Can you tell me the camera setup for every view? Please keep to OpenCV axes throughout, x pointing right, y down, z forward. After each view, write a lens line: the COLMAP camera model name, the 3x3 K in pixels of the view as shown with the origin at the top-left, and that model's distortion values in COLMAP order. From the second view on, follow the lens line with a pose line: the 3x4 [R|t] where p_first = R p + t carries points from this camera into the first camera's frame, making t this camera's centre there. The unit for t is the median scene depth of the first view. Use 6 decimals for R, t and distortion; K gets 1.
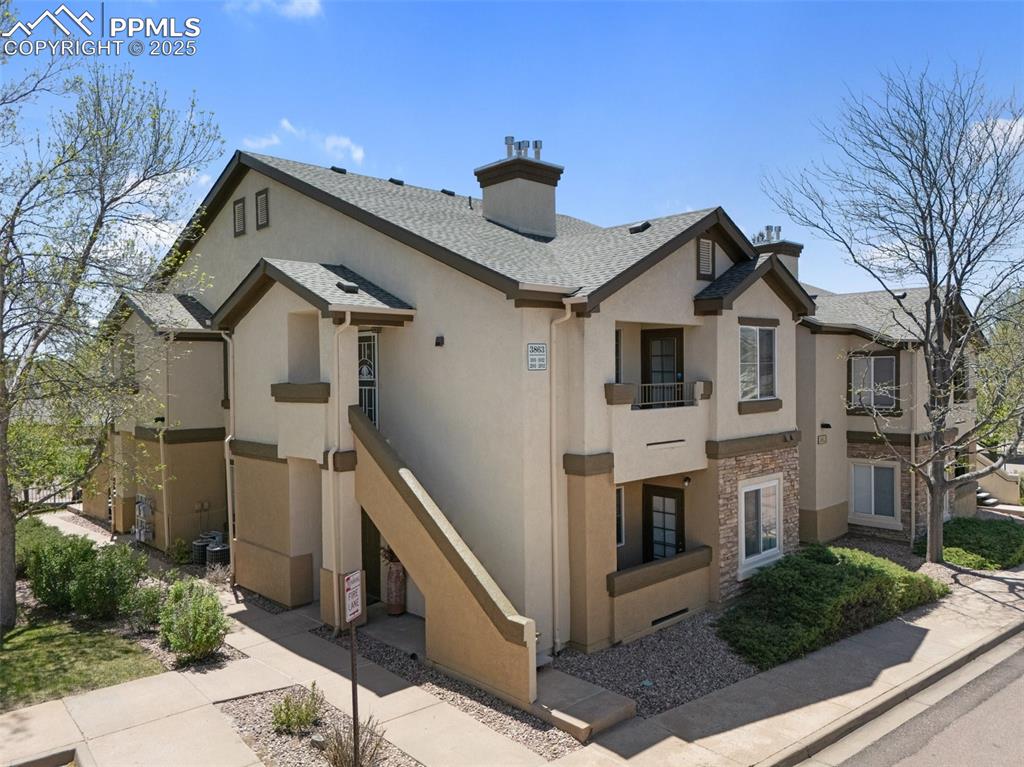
lens RADIAL K [[735.3, 0, 512.0], [0, 735.3, 383.5], [0, 0, 1]] dist [0.069205, -0.072302]
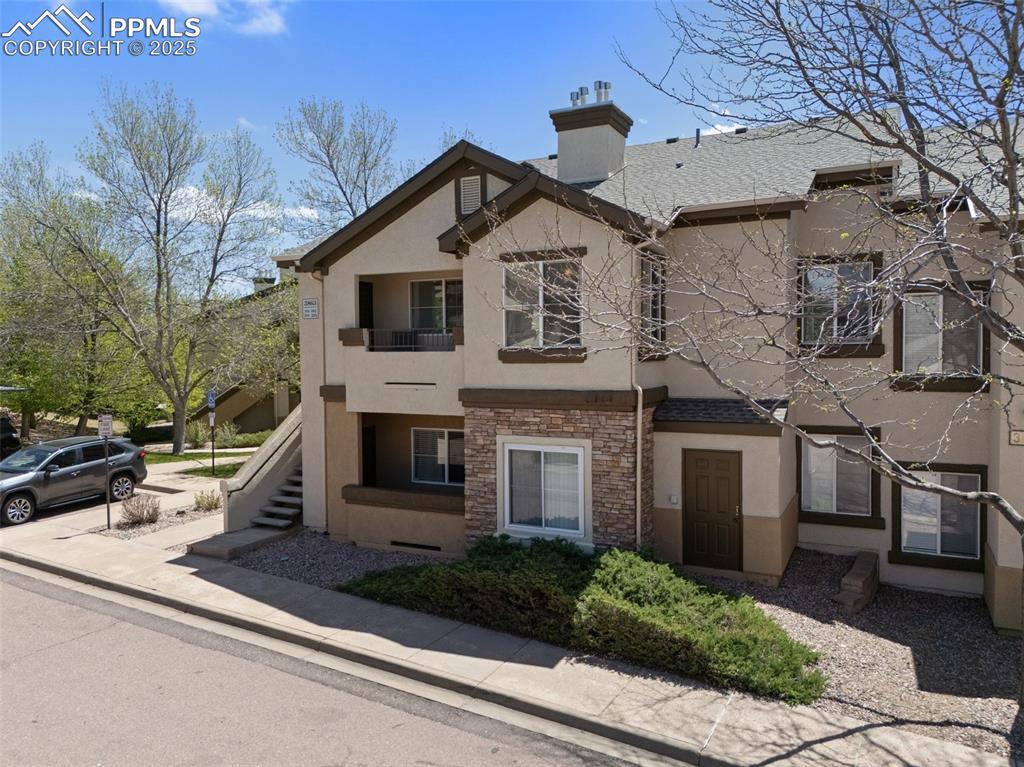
lens RADIAL K [[744.1, 0, 518.2], [0, 744.1, 386.6], [0, 0, 1]] dist [0.078852, -0.068939]
pose [[0.353725, 0.050243, -0.933999, 1.230406], [-0.014732, 0.998732, 0.048146, 0.028793], [0.935233, -0.003271, 0.354017, 0.736048]]
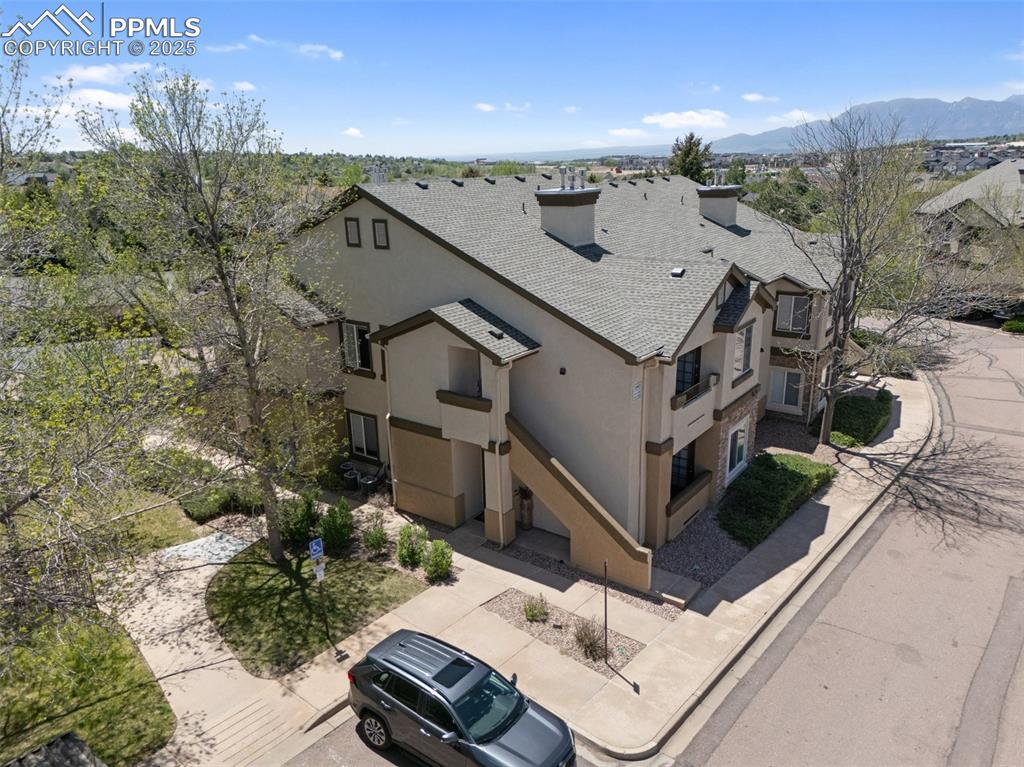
lens RADIAL K [[718.9, 0, 512.4], [0, 718.9, 376.9], [0, 0, 1]] dist [0.066521, -0.069081]
pose [[0.986002, -0.057718, 0.156426, -0.410342], [0.013765, 0.963150, 0.268614, -0.422469], [-0.166165, -0.262701, 0.950462, -0.391597]]
